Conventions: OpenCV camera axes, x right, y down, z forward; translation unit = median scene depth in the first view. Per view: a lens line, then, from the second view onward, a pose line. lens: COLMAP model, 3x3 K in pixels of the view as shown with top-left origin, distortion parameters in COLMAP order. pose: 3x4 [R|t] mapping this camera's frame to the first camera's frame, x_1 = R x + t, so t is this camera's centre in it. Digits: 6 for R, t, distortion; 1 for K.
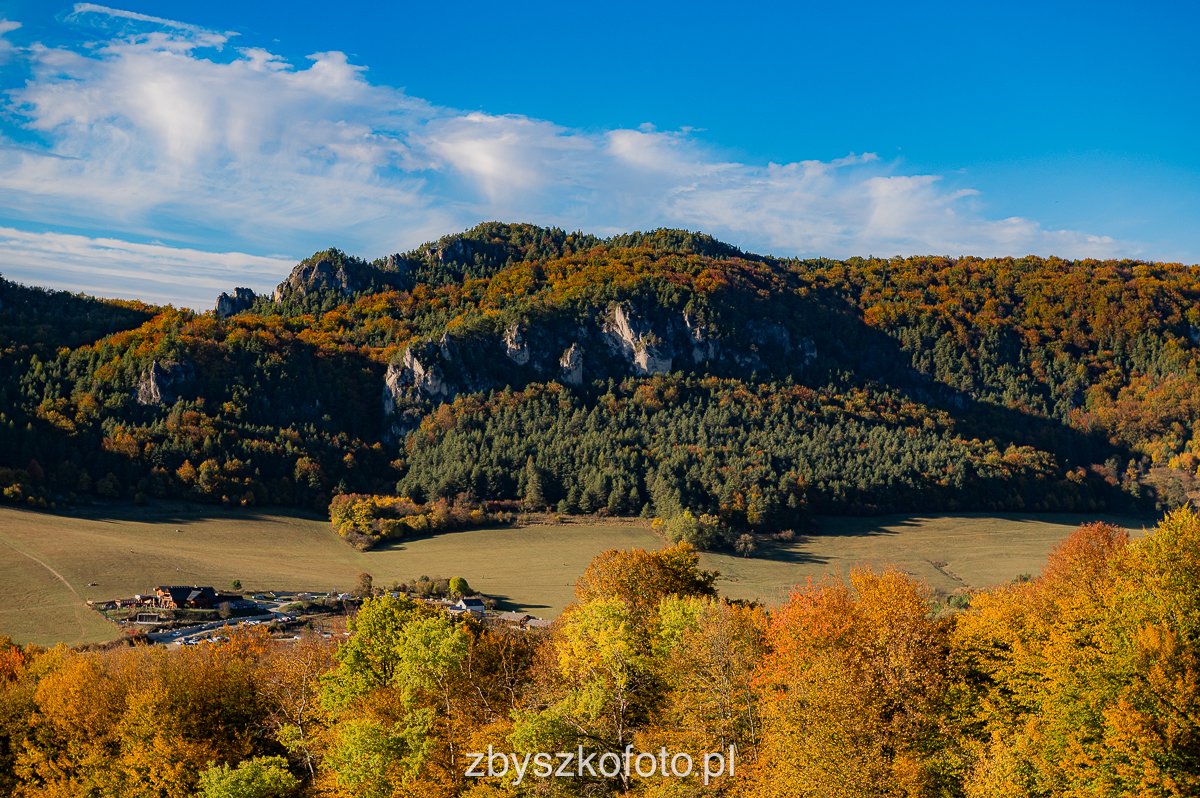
lens RADIAL K [[2347.4, 0, 600.0], [0, 2347.4, 399.0], [0, 0, 1]] dist [-0.008364, -0.068265]
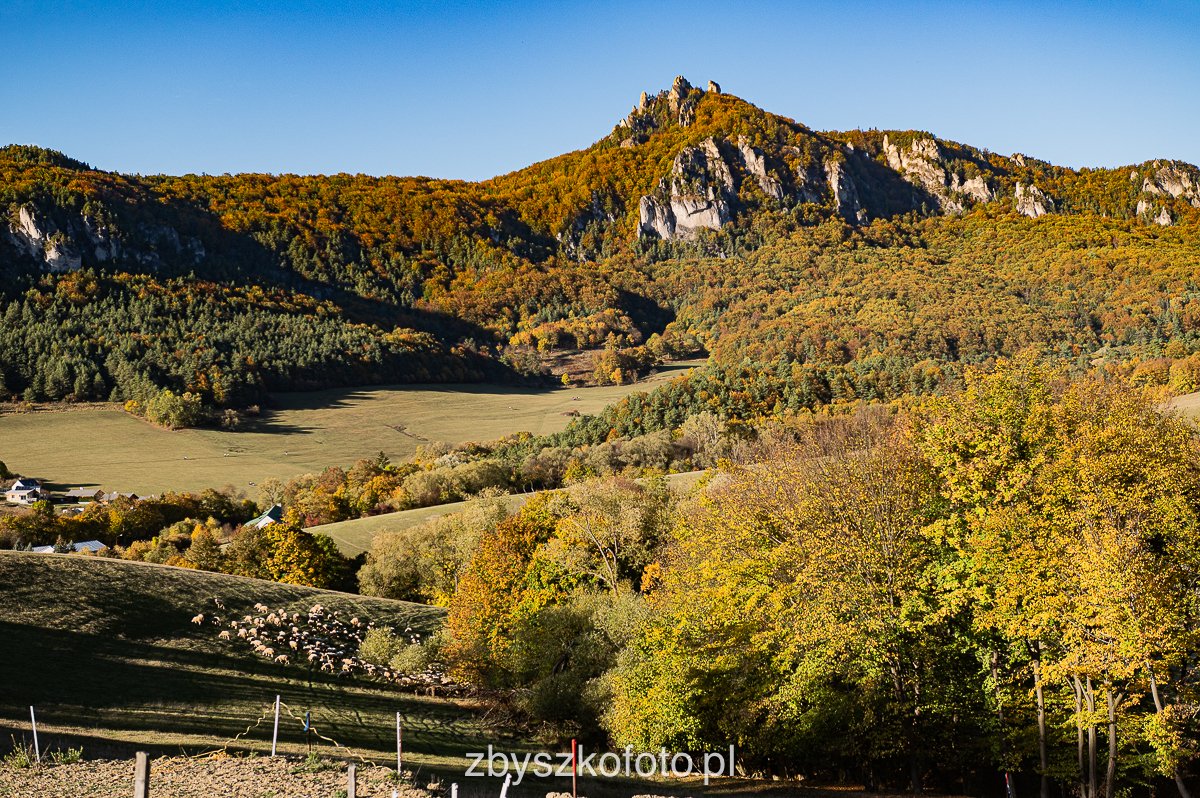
lens RADIAL K [[1856.6, 0, 600.0], [0, 1856.6, 399.0], [0, 0, 1]] dist [0.004642, -0.015419]
pose [[0.899647, -0.052921, 0.433399, -0.131597], [0.040522, 0.998463, 0.037803, 0.025797], [-0.434734, -0.016447, 0.900409, 0.169309]]
